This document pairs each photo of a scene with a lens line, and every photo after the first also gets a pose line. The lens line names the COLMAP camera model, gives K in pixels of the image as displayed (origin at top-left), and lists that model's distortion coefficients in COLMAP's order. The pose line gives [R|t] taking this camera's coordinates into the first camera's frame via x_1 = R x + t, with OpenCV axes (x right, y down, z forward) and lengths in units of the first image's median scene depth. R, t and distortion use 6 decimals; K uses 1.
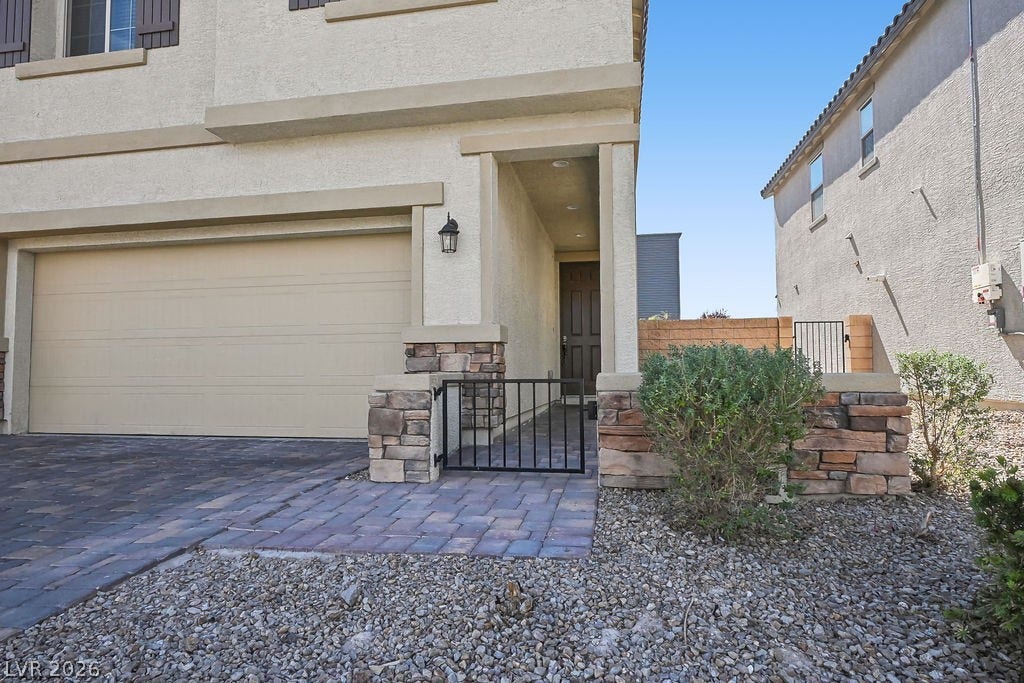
lens RADIAL K [[589.3, 0, 512.0], [0, 589.3, 341.5], [0, 0, 1]] dist [-0.001713, 0.000591]
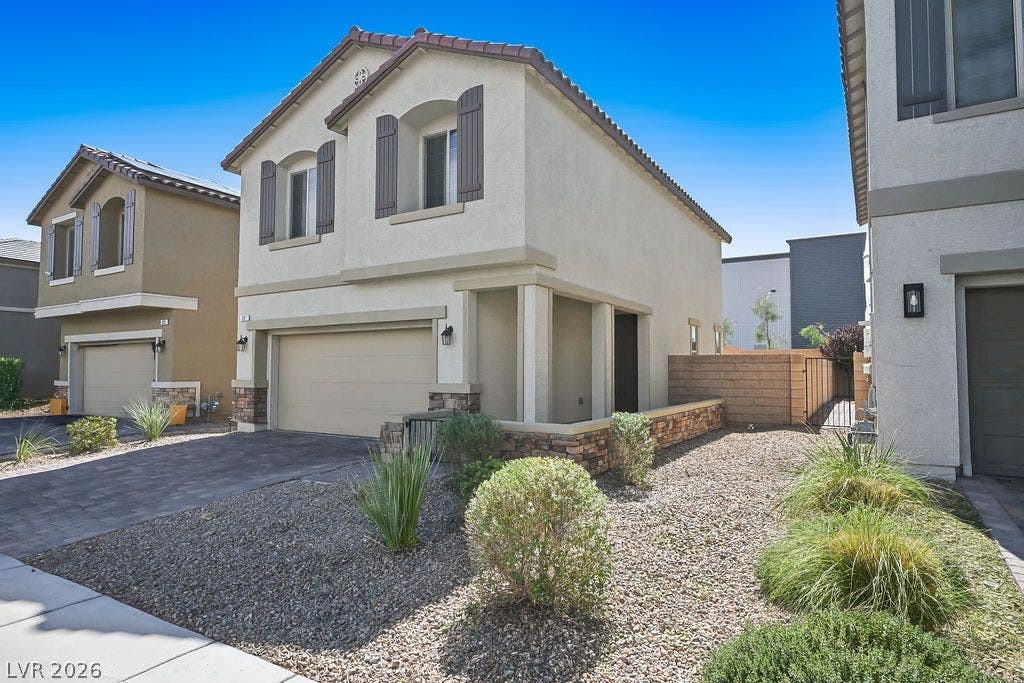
lens RADIAL K [[589.3, 0, 512.0], [0, 589.3, 341.5], [0, 0, 1]] dist [-0.001713, 0.000591]
pose [[0.934579, -0.011635, -0.355566, 0.745600], [0.013530, 0.999904, 0.002843, -0.162798], [0.355499, -0.007468, 0.934647, -0.672862]]
